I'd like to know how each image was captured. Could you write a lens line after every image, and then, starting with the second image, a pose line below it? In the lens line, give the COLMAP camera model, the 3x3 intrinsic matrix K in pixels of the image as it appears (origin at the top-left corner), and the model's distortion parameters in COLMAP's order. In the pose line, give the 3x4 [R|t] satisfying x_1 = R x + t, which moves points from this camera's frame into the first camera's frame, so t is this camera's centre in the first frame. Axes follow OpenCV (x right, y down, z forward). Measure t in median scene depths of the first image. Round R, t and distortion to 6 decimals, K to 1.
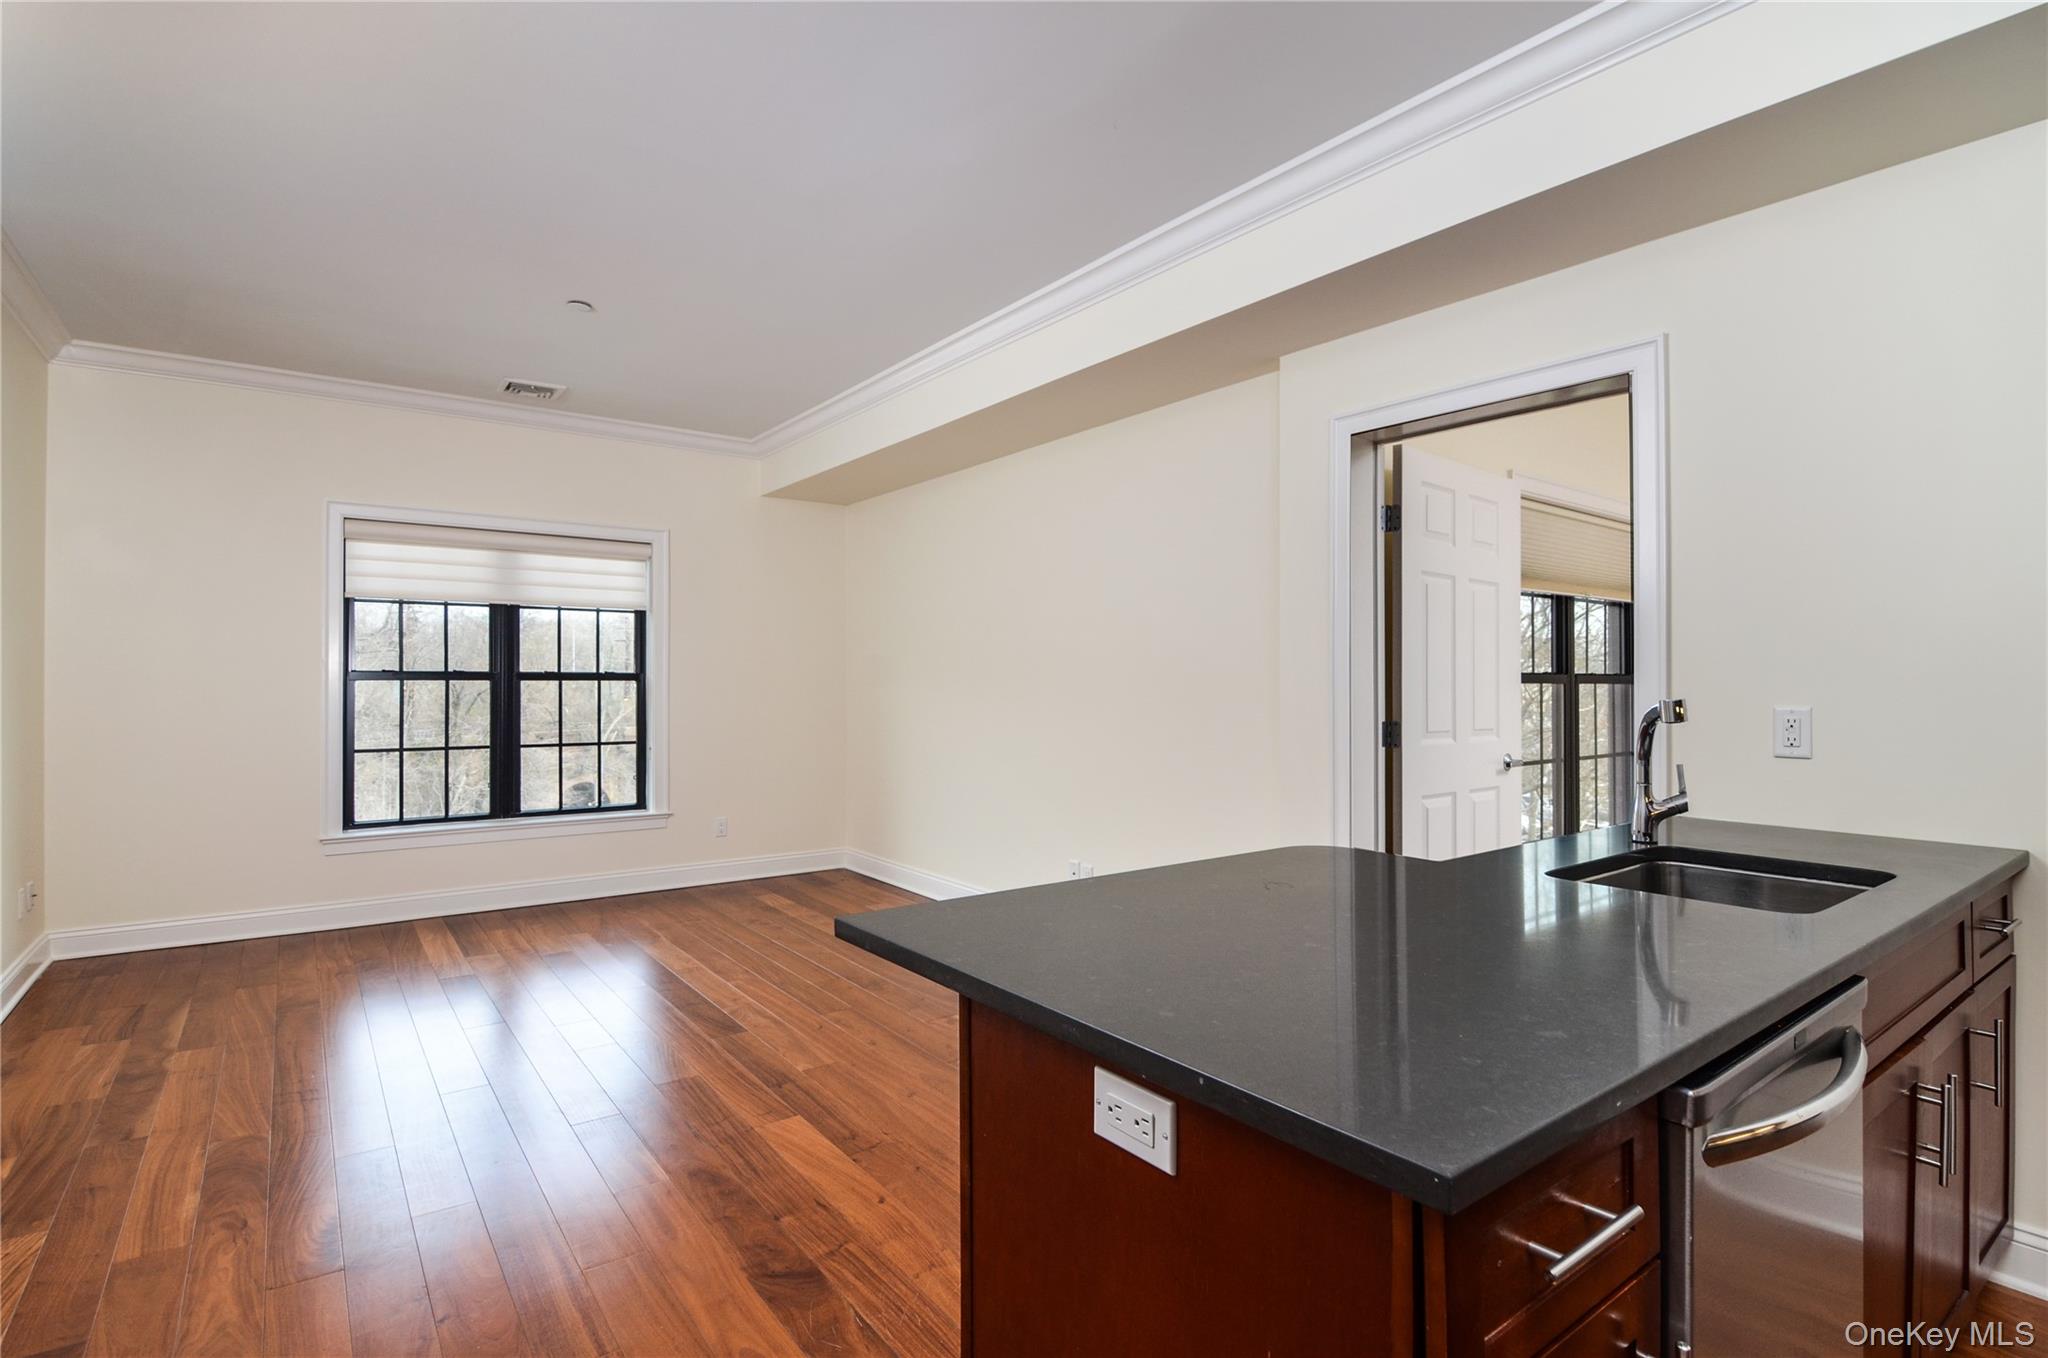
lens RADIAL K [[987.2, 0, 1039.1], [0, 987.2, 682.2], [0, 0, 1]] dist [-0.001439, -0.000229]
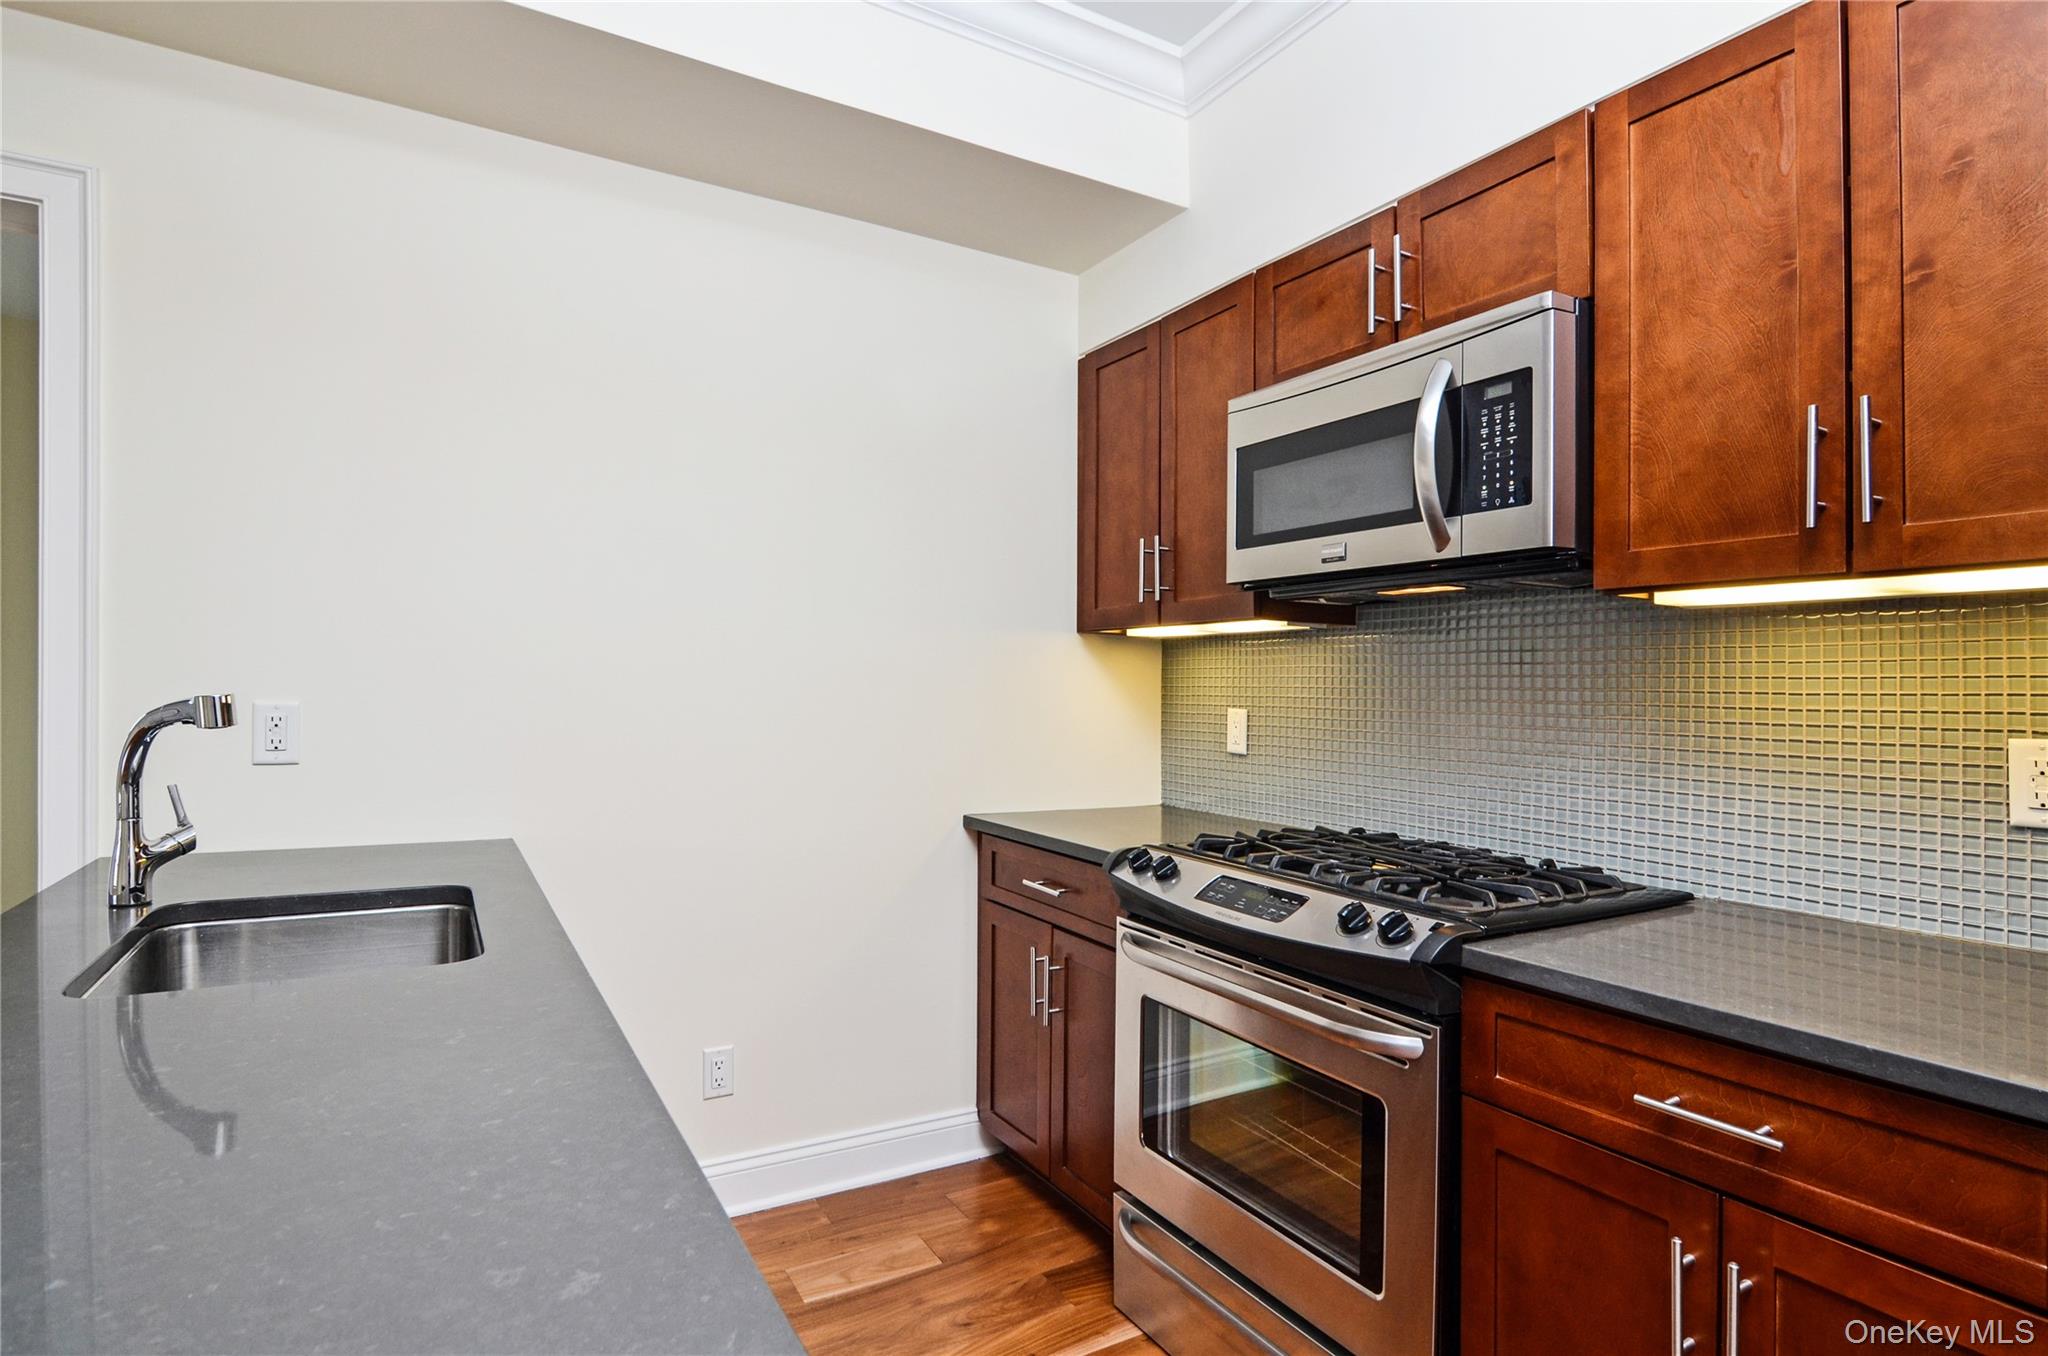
lens RADIAL K [[1057.2, 0, 1023.5], [0, 1057.2, 664.6], [0, 0, 1]] dist [-0.021870, -0.000125]
pose [[0.129472, 0.020598, 0.991369, -0.025074], [-0.012967, 0.999734, -0.019078, 0.001856], [-0.991498, -0.010385, 0.129704, 0.298214]]
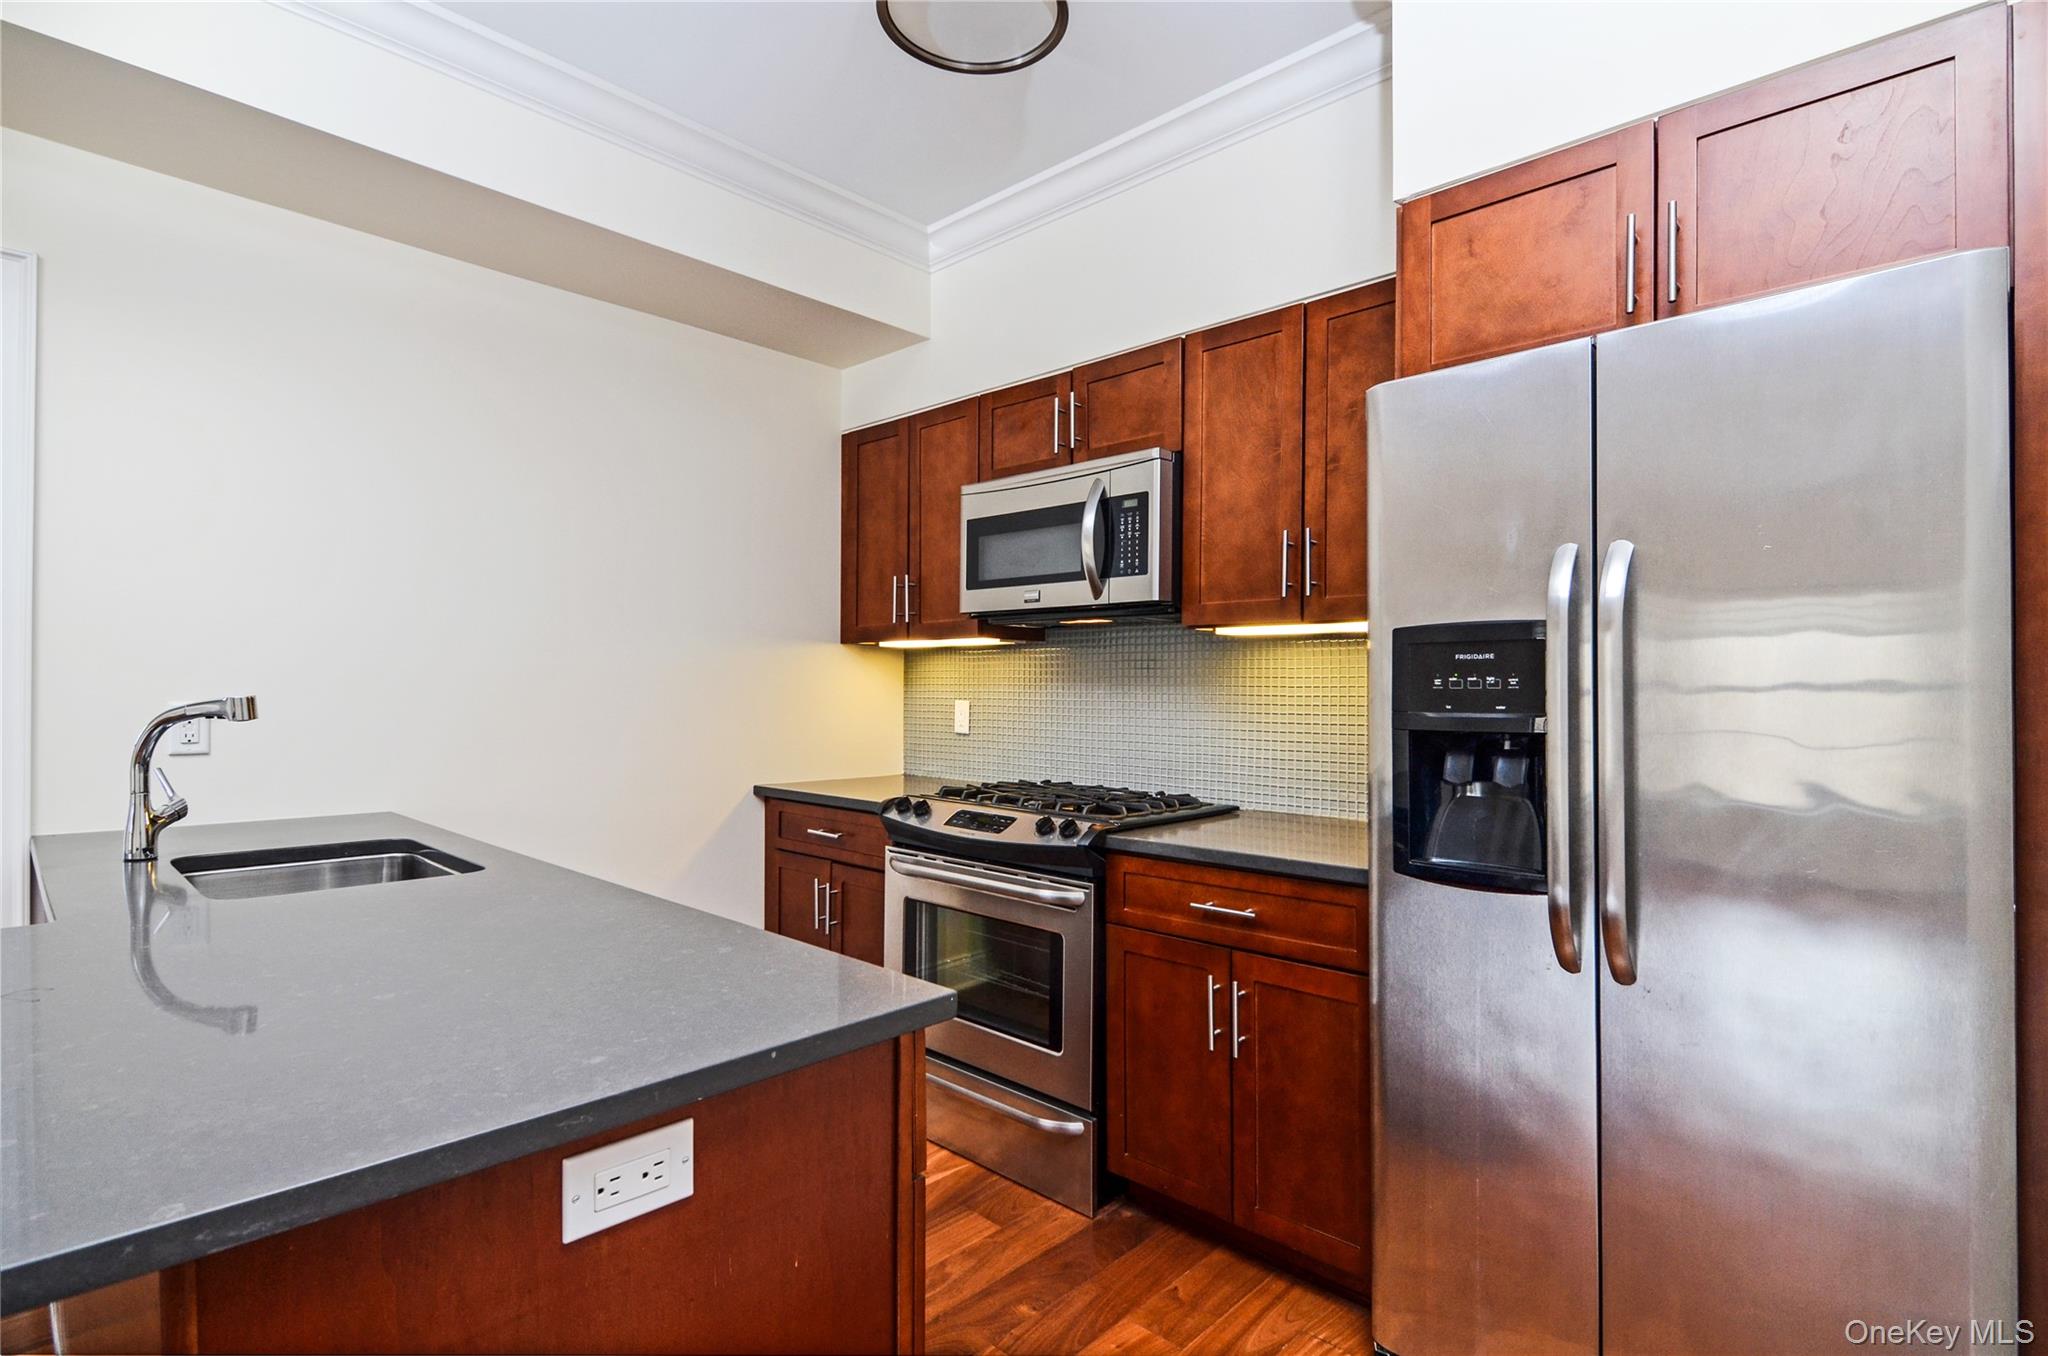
lens RADIAL K [[988.6, 0, 1024.0], [0, 988.6, 678.0], [0, 0, 1]] dist [-0.001686, -0.000134]
pose [[-0.157465, 0.006041, 0.987506, -0.379172], [-0.007667, 0.999944, -0.007340, 0.001464], [-0.987495, -0.008727, -0.157410, 0.367340]]
